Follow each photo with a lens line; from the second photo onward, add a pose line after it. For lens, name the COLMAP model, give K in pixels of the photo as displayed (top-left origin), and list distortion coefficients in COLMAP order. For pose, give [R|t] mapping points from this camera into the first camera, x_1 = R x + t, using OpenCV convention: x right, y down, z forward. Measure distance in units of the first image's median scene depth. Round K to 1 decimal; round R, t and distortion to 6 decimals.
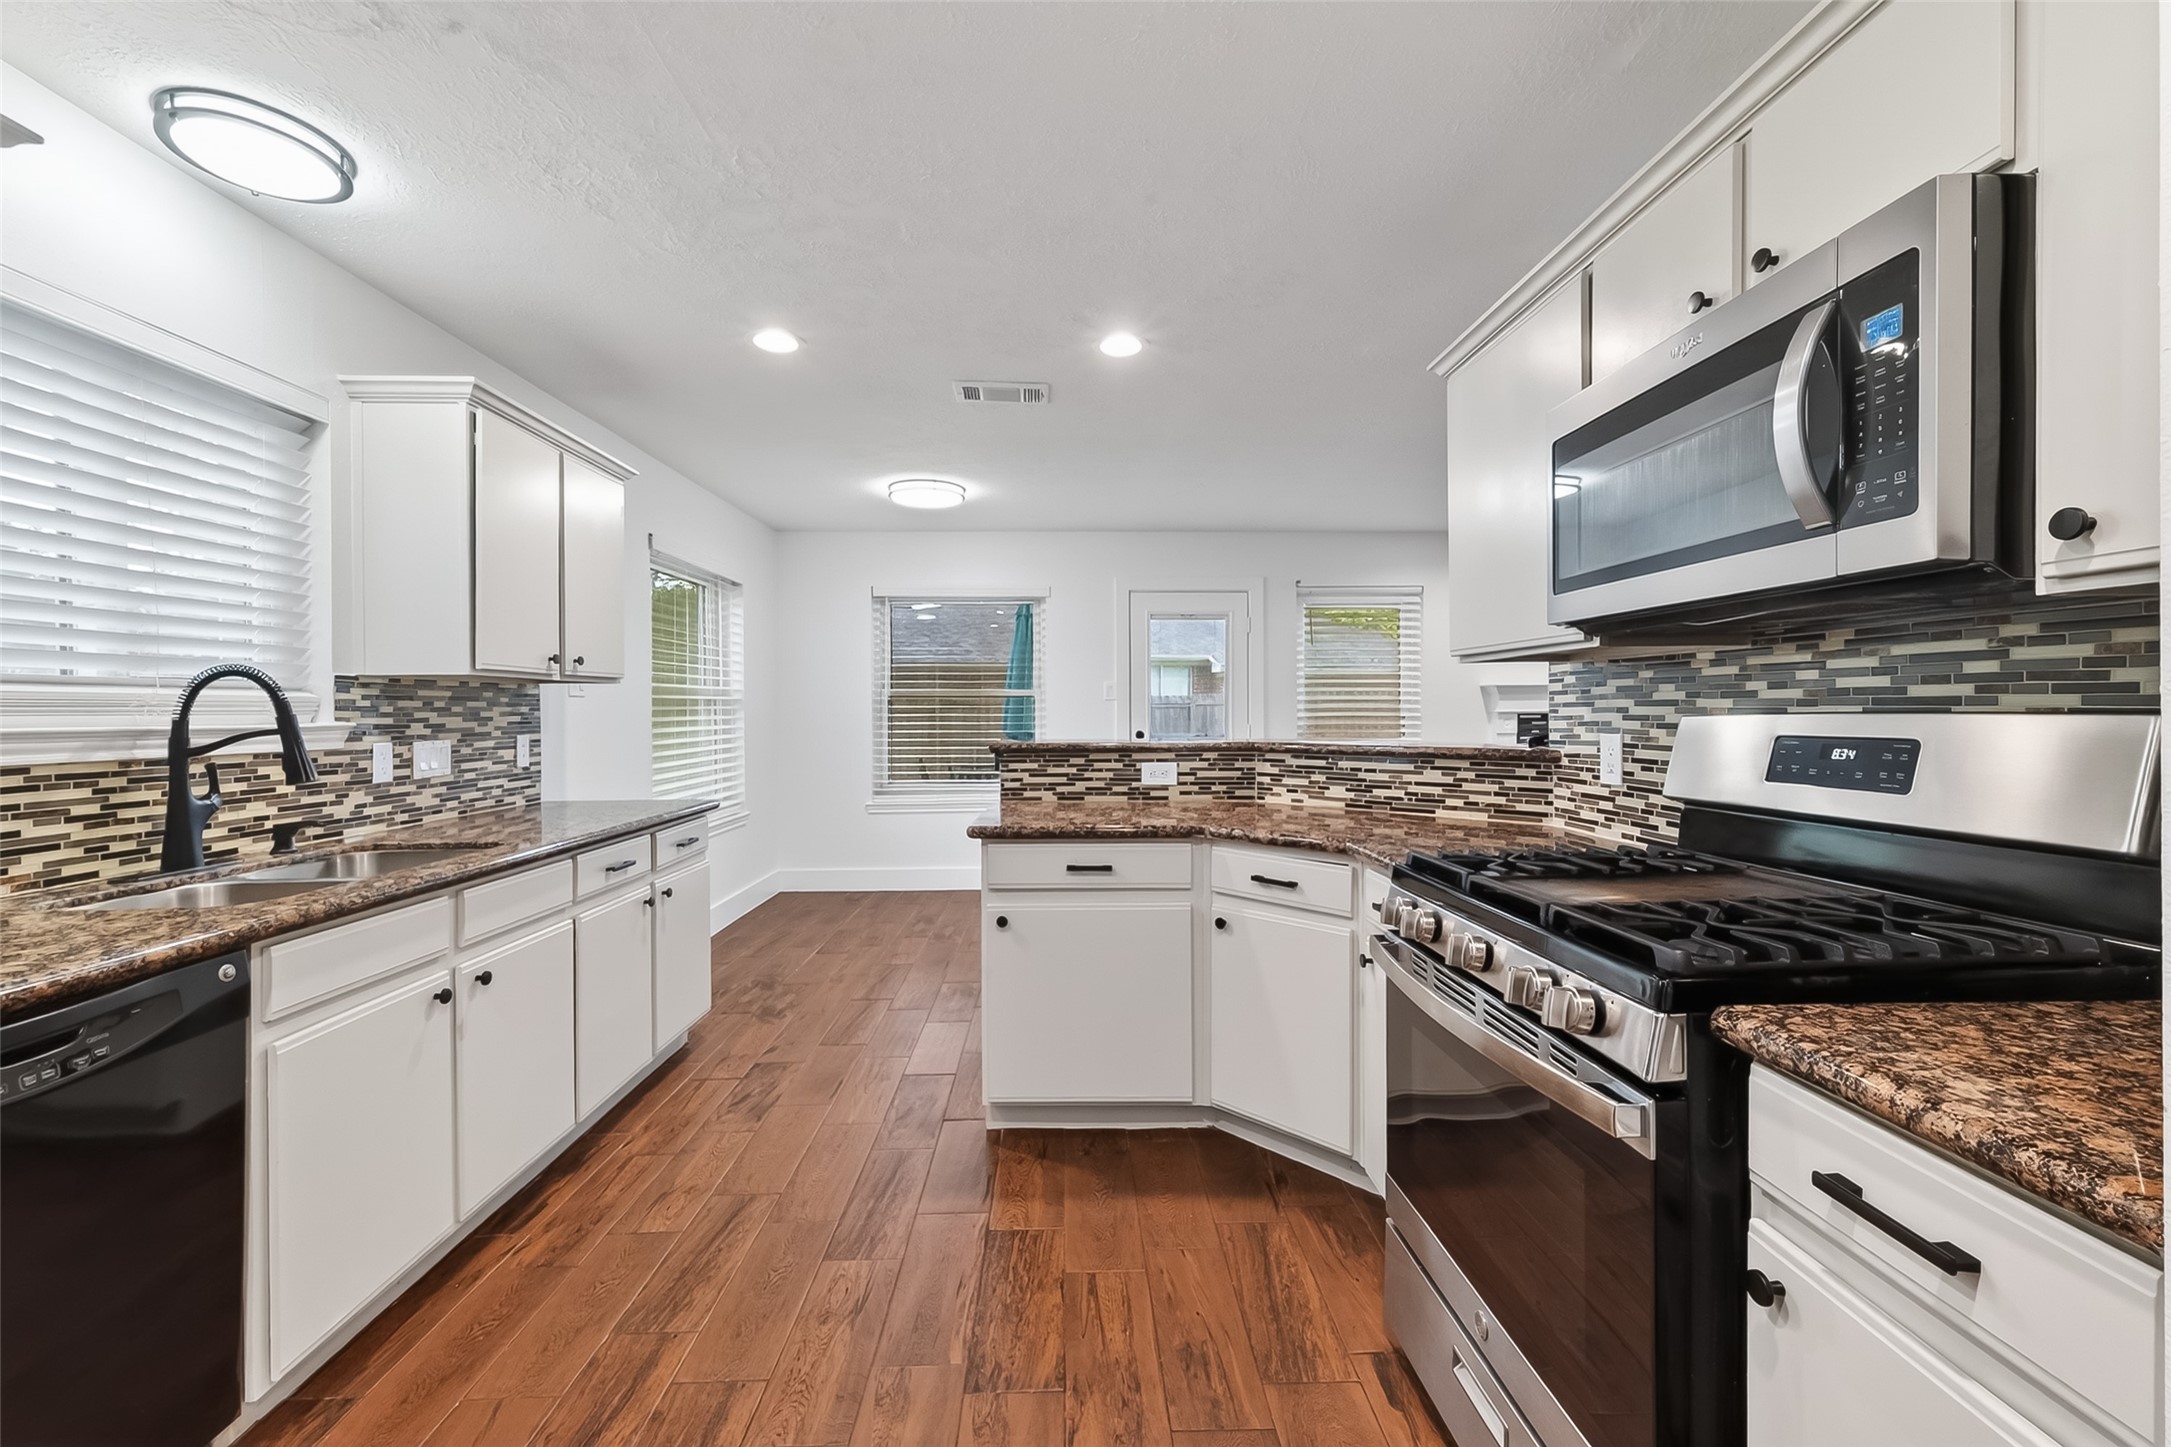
lens RADIAL K [[885.8, 0, 1101.4], [0, 885.8, 716.6], [0, 0, 1]] dist [0.003004, -0.000346]
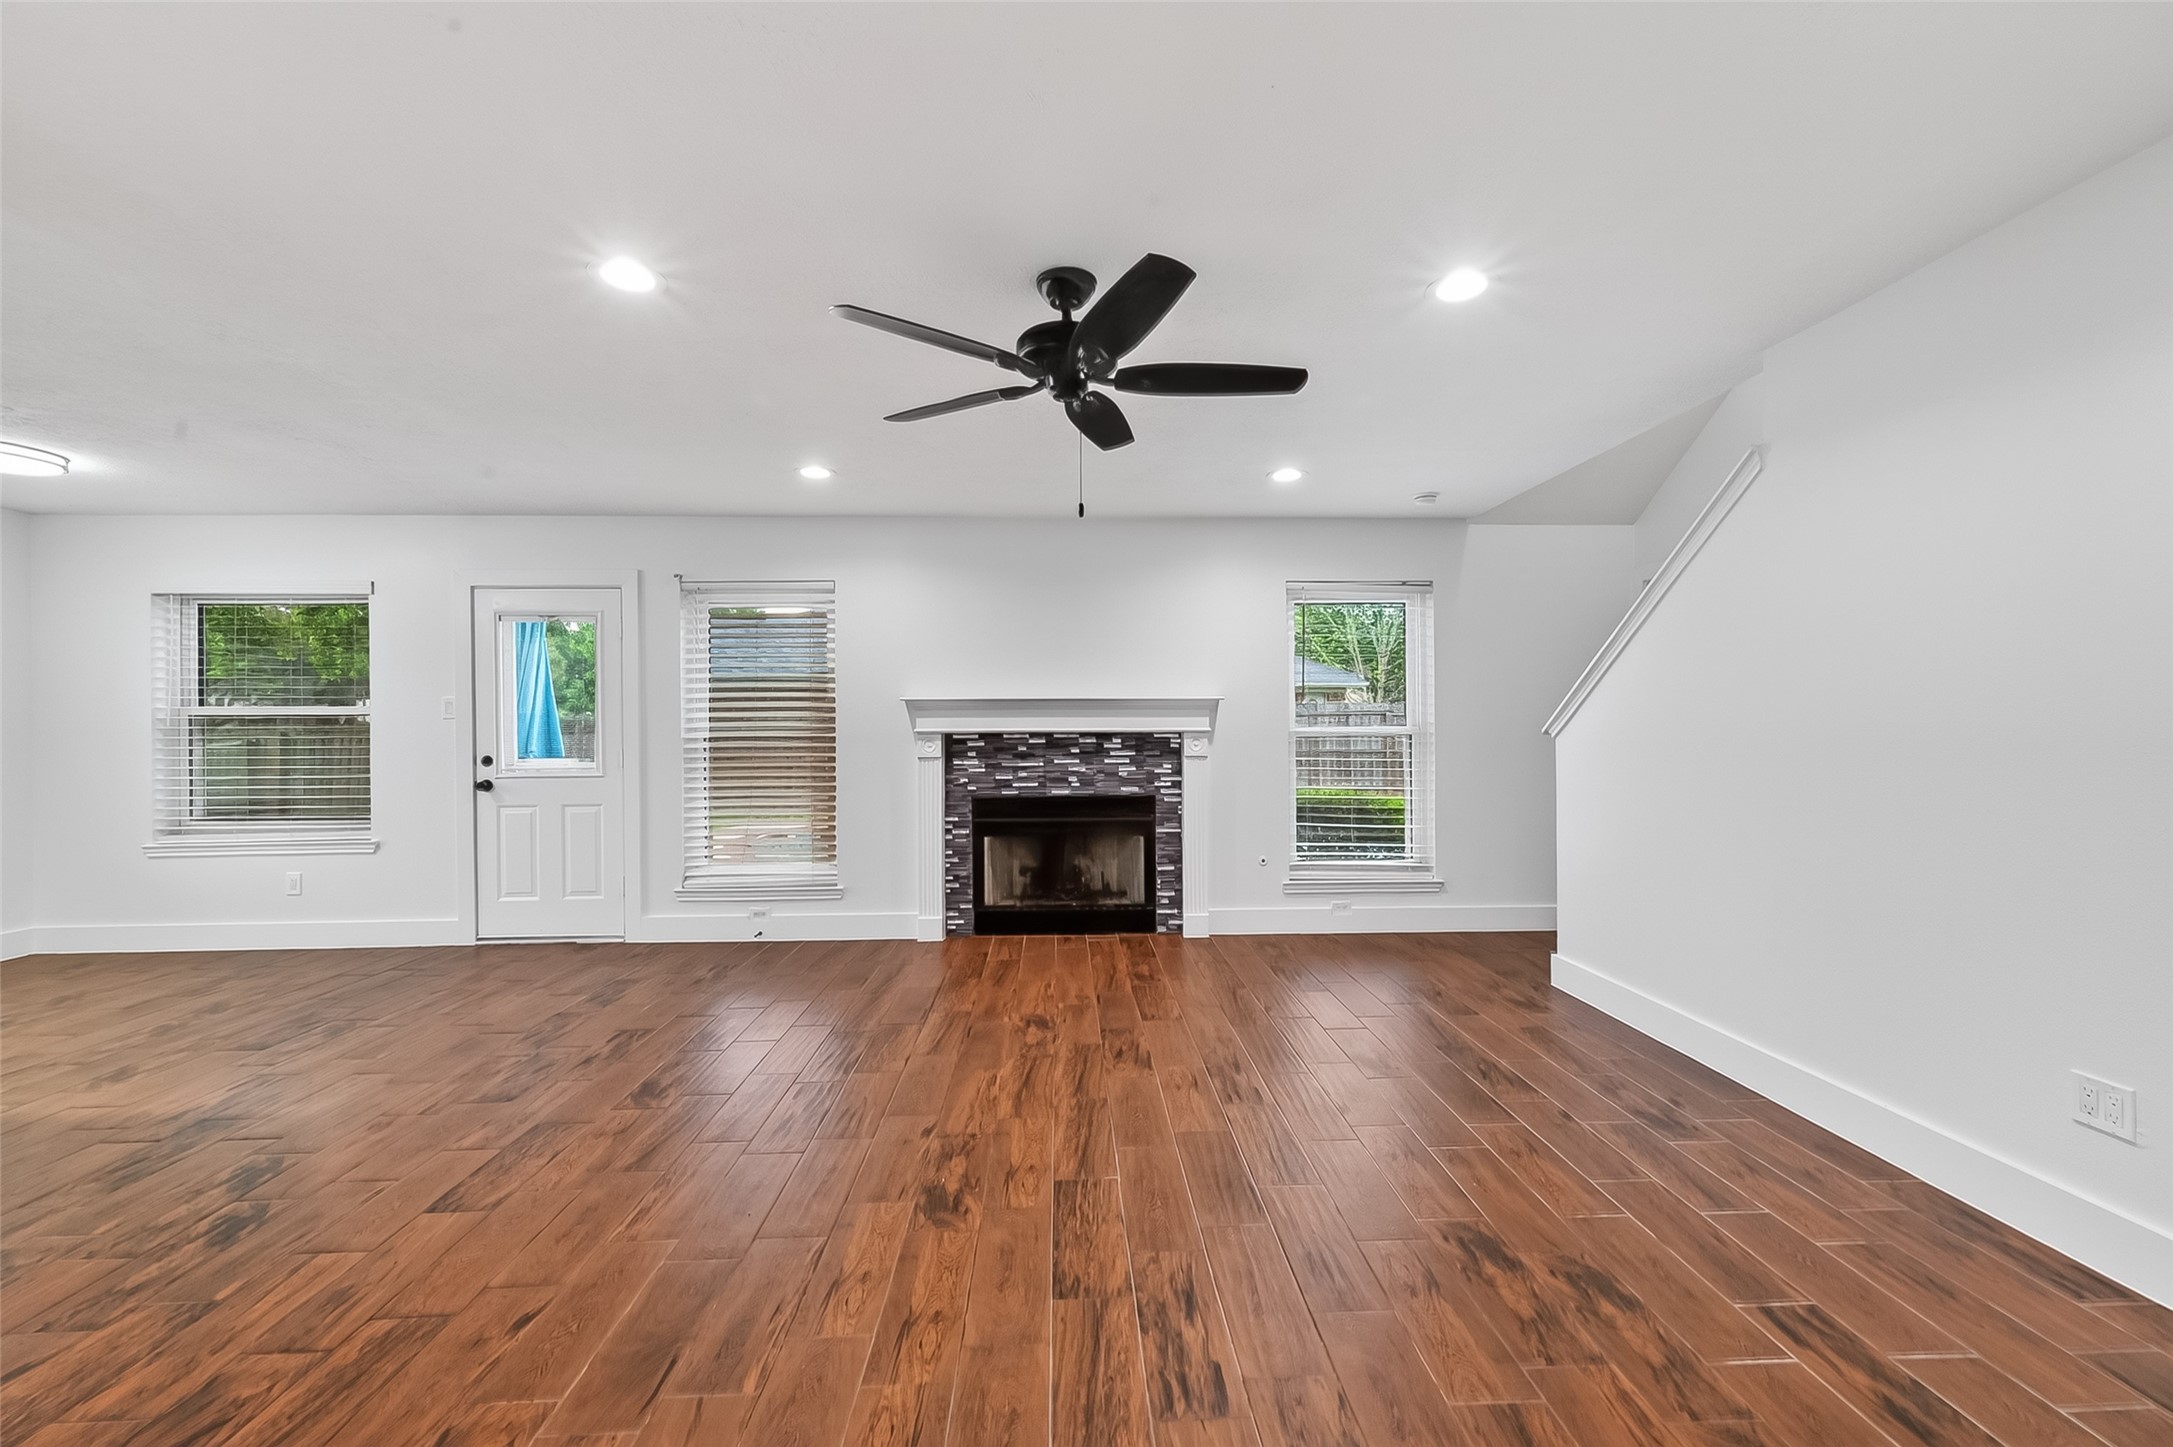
lens RADIAL K [[891.2, 0, 1086.3], [0, 891.2, 722.8], [0, 0, 1]] dist [0.001775, -0.000130]
pose [[0.999749, -0.003970, -0.022070, 1.748122], [0.003807, 0.999965, -0.007409, -0.018912], [0.022099, 0.007323, 0.999729, 0.480133]]
